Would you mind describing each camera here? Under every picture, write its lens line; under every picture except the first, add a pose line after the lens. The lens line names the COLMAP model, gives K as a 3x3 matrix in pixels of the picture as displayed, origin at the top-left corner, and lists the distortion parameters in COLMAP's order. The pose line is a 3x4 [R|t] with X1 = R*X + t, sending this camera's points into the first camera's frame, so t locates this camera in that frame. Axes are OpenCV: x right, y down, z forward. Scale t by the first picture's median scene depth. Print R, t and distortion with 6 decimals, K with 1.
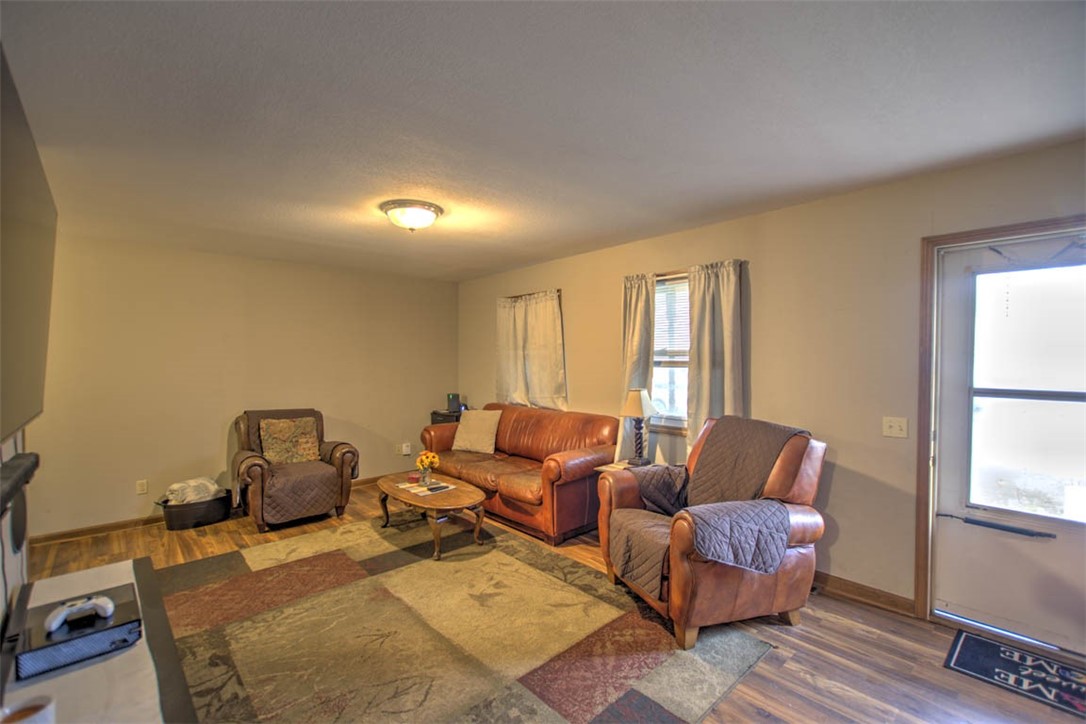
lens RADIAL K [[468.9, 0, 543.0], [0, 468.9, 362.0], [0, 0, 1]] dist [0.002510, -0.000464]
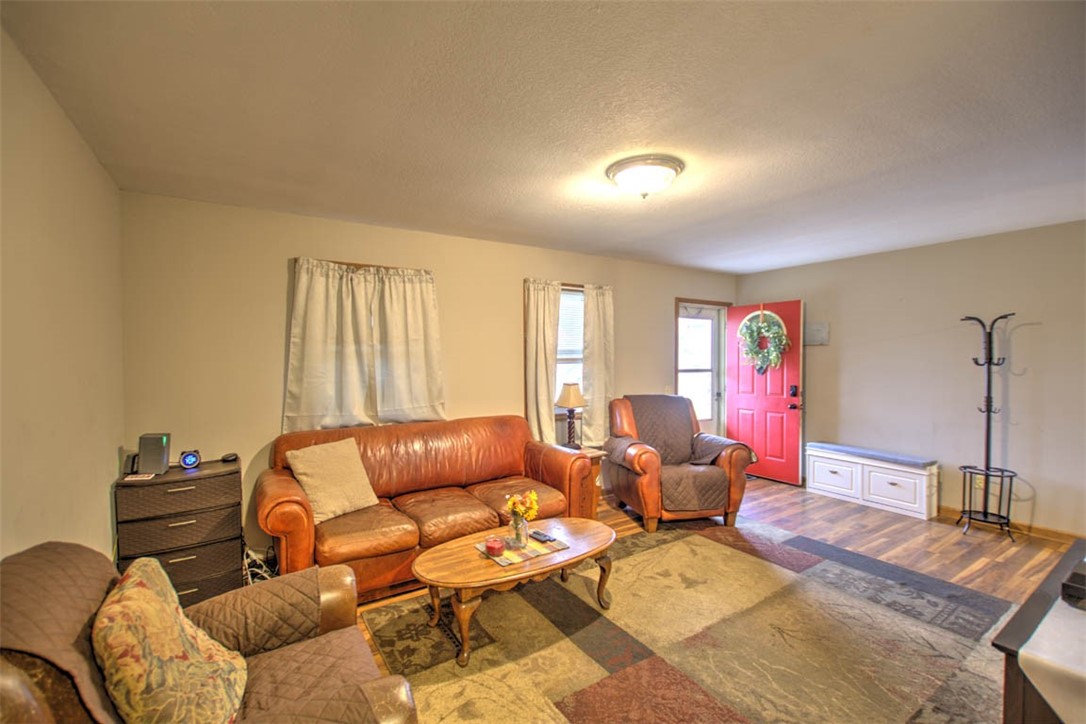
lens RADIAL K [[468.9, 0, 543.0], [0, 468.9, 362.0], [0, 0, 1]] dist [0.002510, -0.000464]
pose [[0.161865, -0.010158, 0.986761, -0.971066], [0.014883, 0.999858, 0.007851, -0.002095], [-0.986701, 0.013415, 0.161993, 0.921079]]
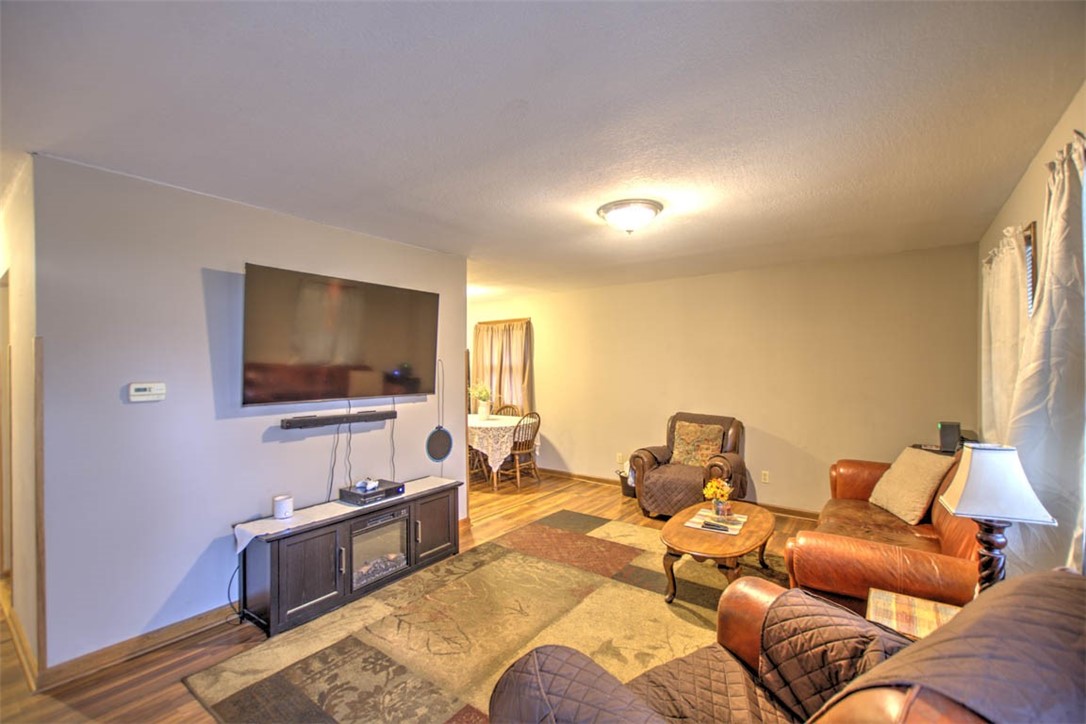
lens RADIAL K [[468.9, 0, 543.0], [0, 468.9, 362.0], [0, 0, 1]] dist [0.002510, -0.000464]
pose [[0.192037, -0.009036, -0.981346, 0.547701], [-0.007531, 0.999915, -0.010681, -0.005805], [0.981359, 0.009441, 0.191952, 0.574323]]
